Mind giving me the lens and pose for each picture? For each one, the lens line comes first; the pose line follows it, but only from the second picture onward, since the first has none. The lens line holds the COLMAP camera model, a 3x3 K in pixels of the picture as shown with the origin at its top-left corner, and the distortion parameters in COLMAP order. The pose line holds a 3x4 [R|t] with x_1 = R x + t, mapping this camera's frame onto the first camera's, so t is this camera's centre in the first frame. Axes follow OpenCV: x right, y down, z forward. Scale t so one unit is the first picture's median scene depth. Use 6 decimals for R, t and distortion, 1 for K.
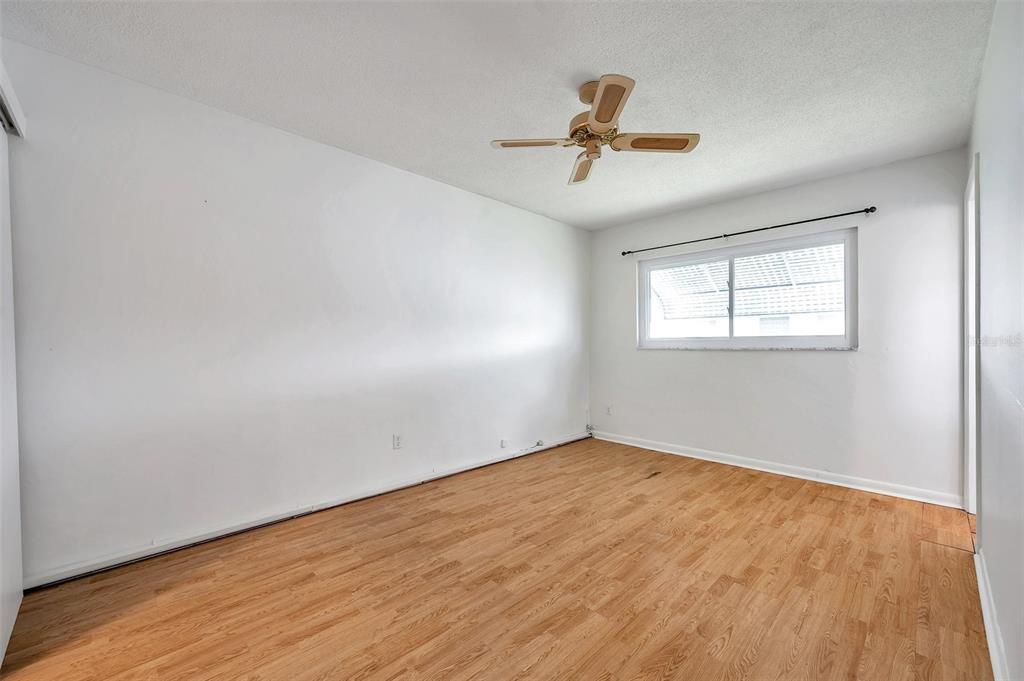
lens RADIAL K [[402.4, 0, 513.9], [0, 402.4, 342.8], [0, 0, 1]] dist [-0.004232, -0.000252]
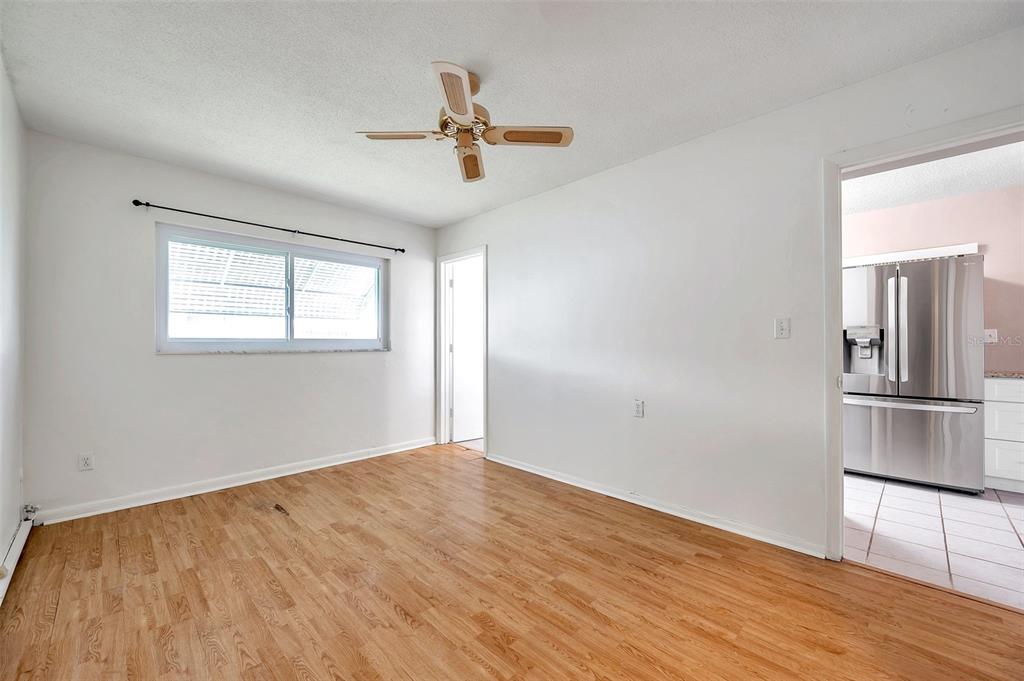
lens RADIAL K [[402.4, 0, 513.9], [0, 402.4, 342.8], [0, 0, 1]] dist [-0.004232, -0.000252]
pose [[-0.000036, 0.005186, 0.999987, -0.507118], [-0.000276, 0.999987, -0.005186, -0.000519], [-1.000000, -0.000276, -0.000034, 0.592958]]
